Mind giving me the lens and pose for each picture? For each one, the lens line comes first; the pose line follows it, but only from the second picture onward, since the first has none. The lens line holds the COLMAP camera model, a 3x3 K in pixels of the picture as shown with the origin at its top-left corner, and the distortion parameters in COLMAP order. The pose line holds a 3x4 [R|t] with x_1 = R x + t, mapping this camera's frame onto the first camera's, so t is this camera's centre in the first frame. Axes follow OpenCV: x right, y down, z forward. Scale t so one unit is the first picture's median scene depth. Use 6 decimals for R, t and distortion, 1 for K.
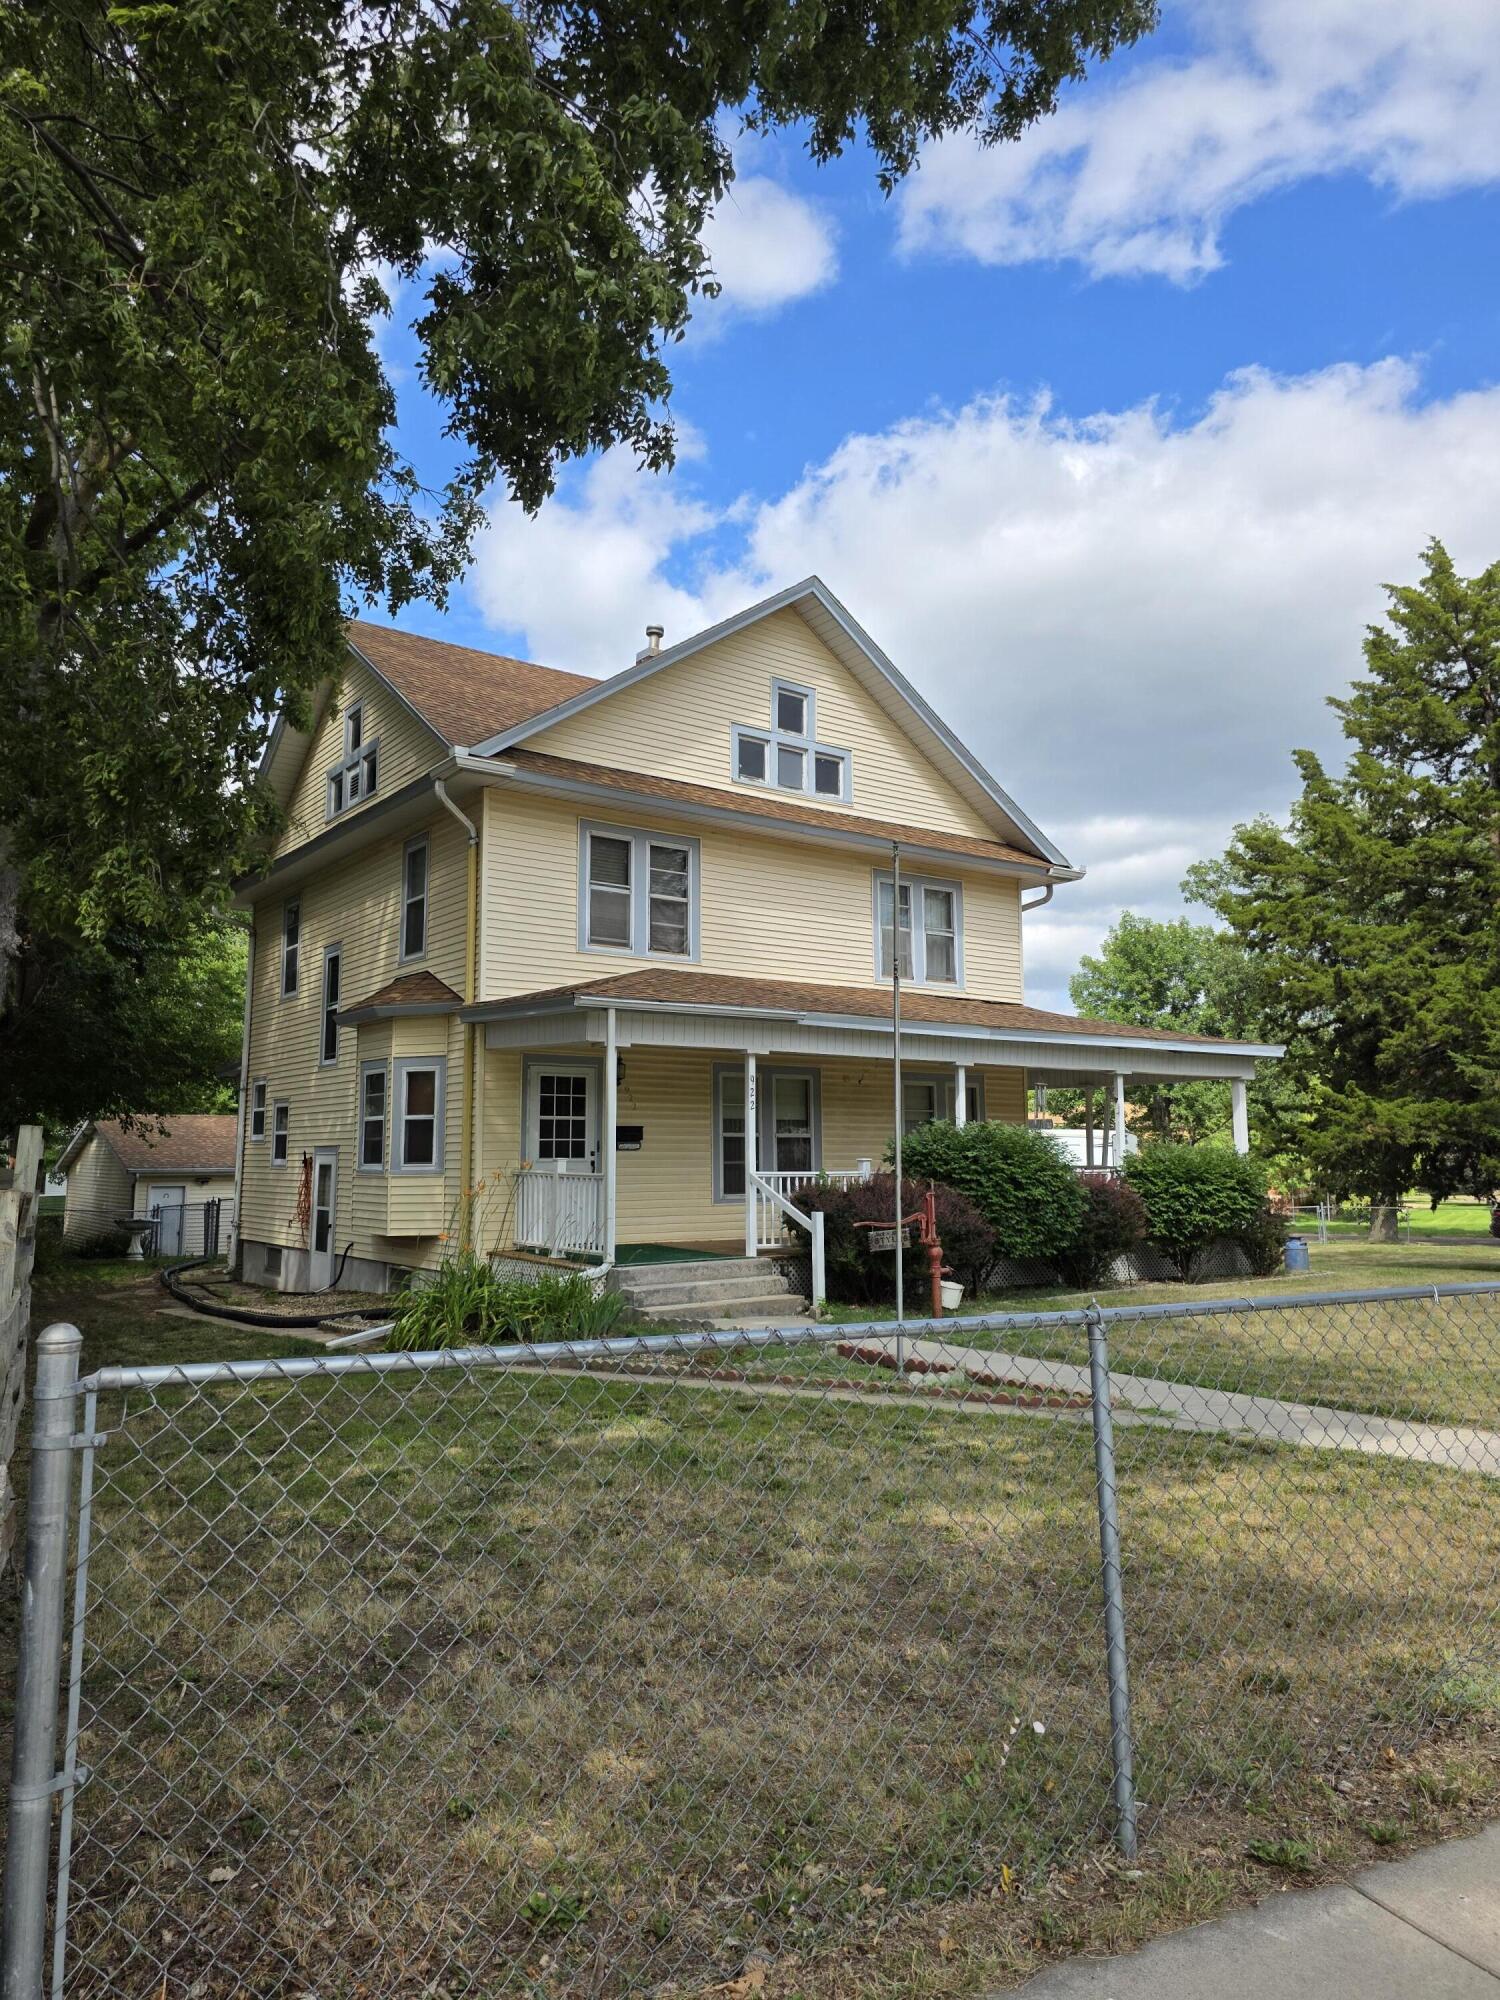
lens RADIAL K [[1527.3, 0, 749.9], [0, 1527.3, 998.2], [0, 0, 1]] dist [0.056432, 0.000054]
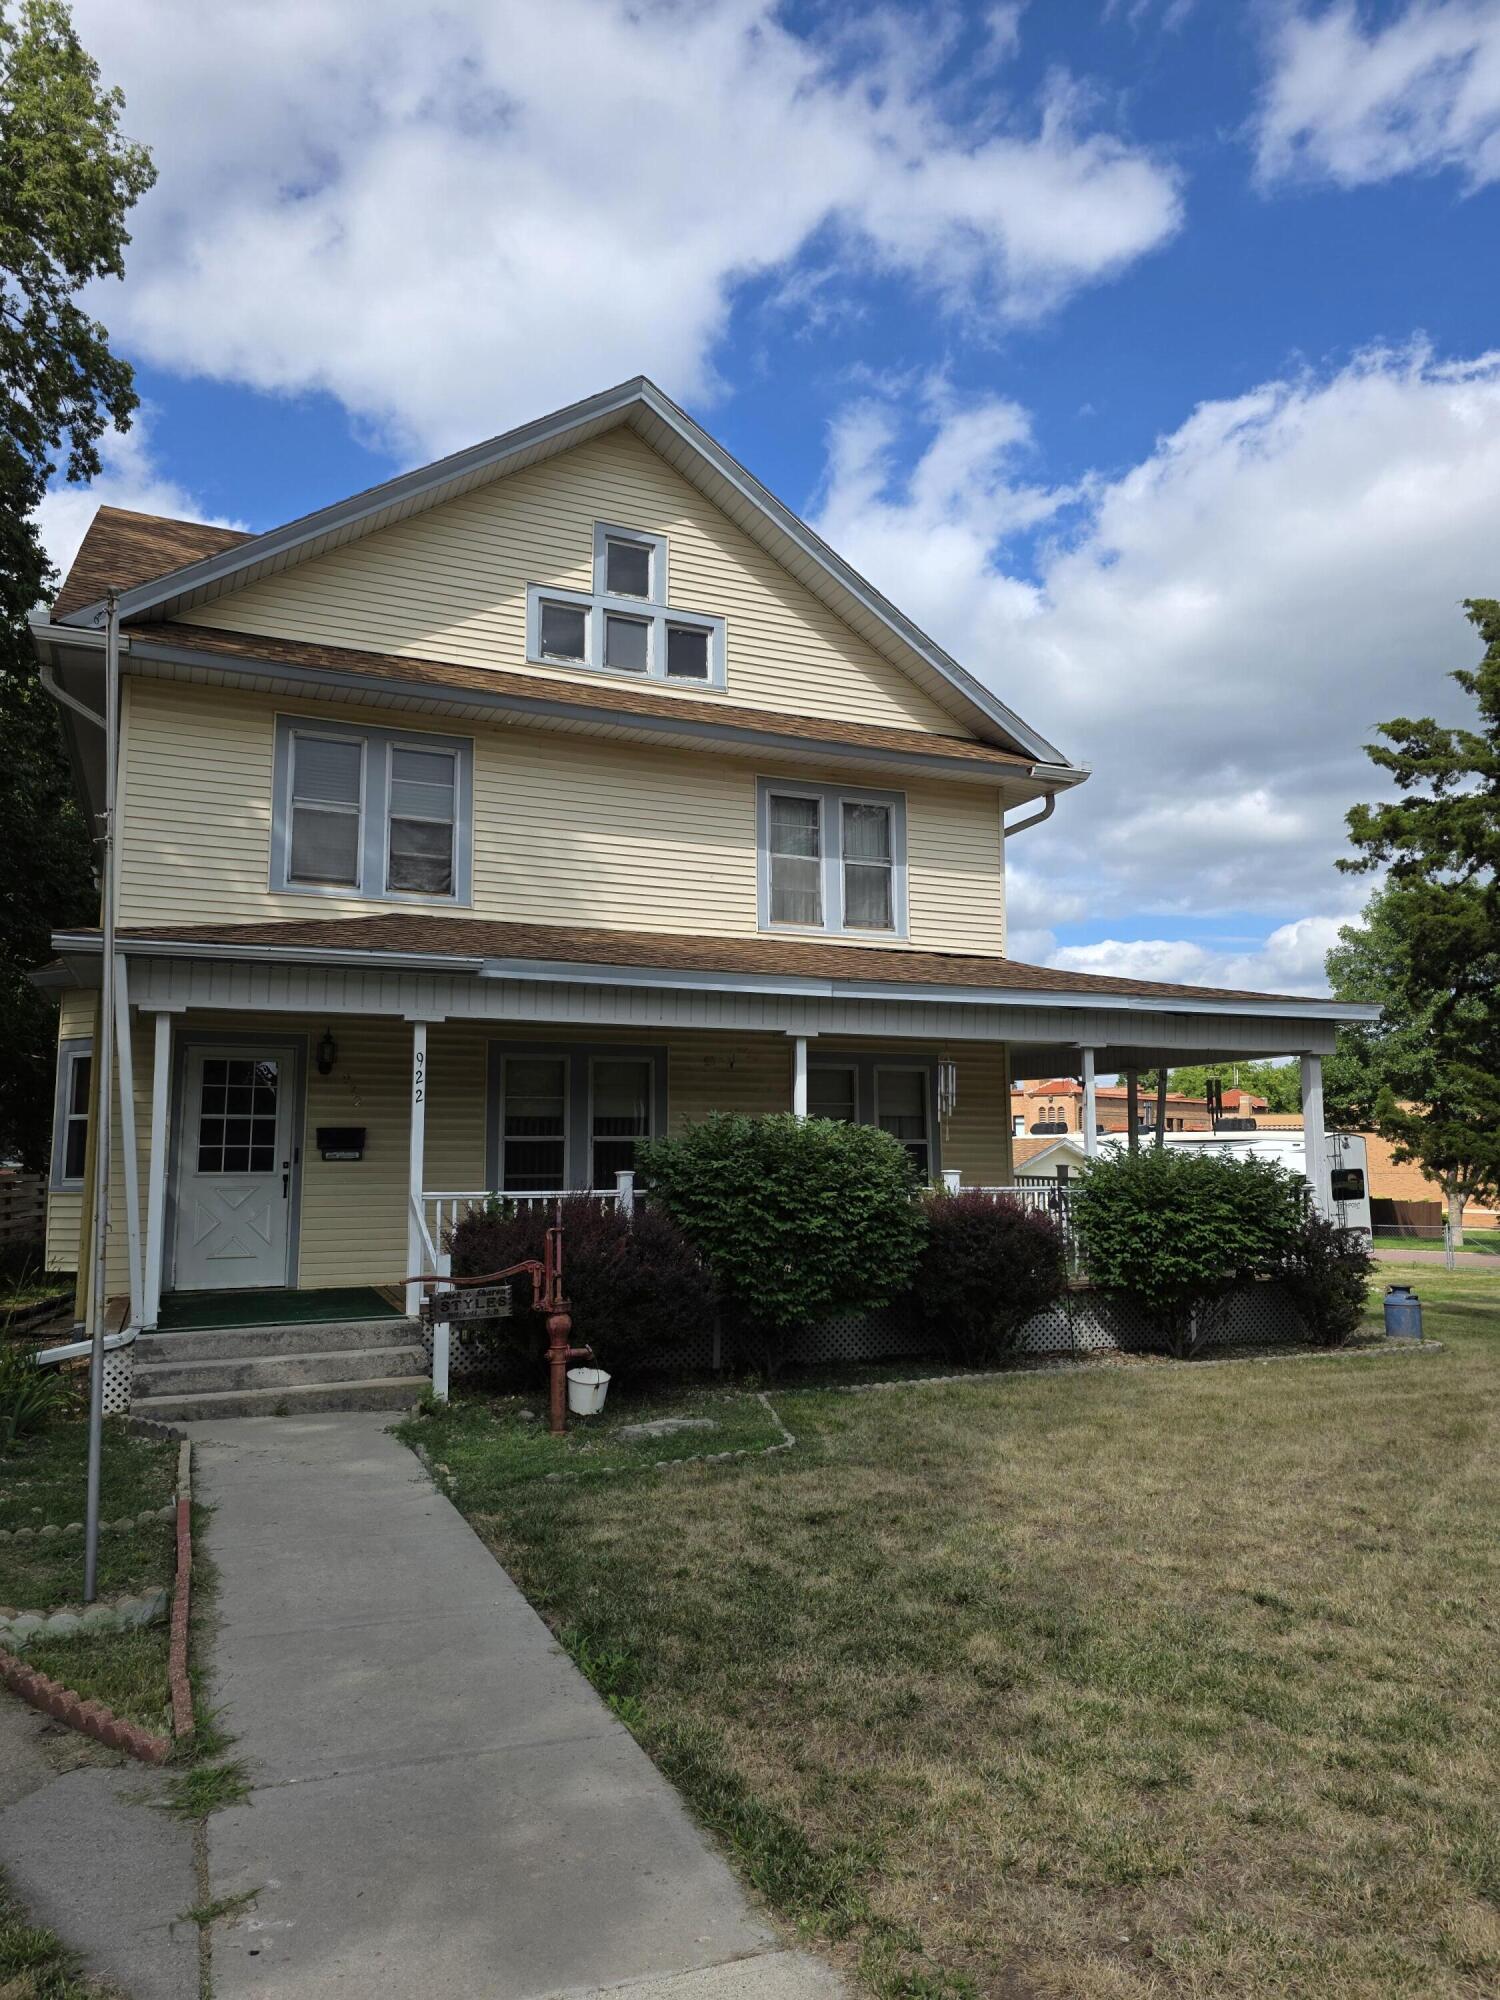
lens RADIAL K [[1527.3, 0, 749.9], [0, 1527.3, 998.2], [0, 0, 1]] dist [0.056432, 0.000054]
pose [[0.972926, -0.023697, -0.229897, 0.254522], [0.023151, 0.999719, -0.005071, 0.026957], [0.229953, -0.000389, 0.973202, 0.295233]]
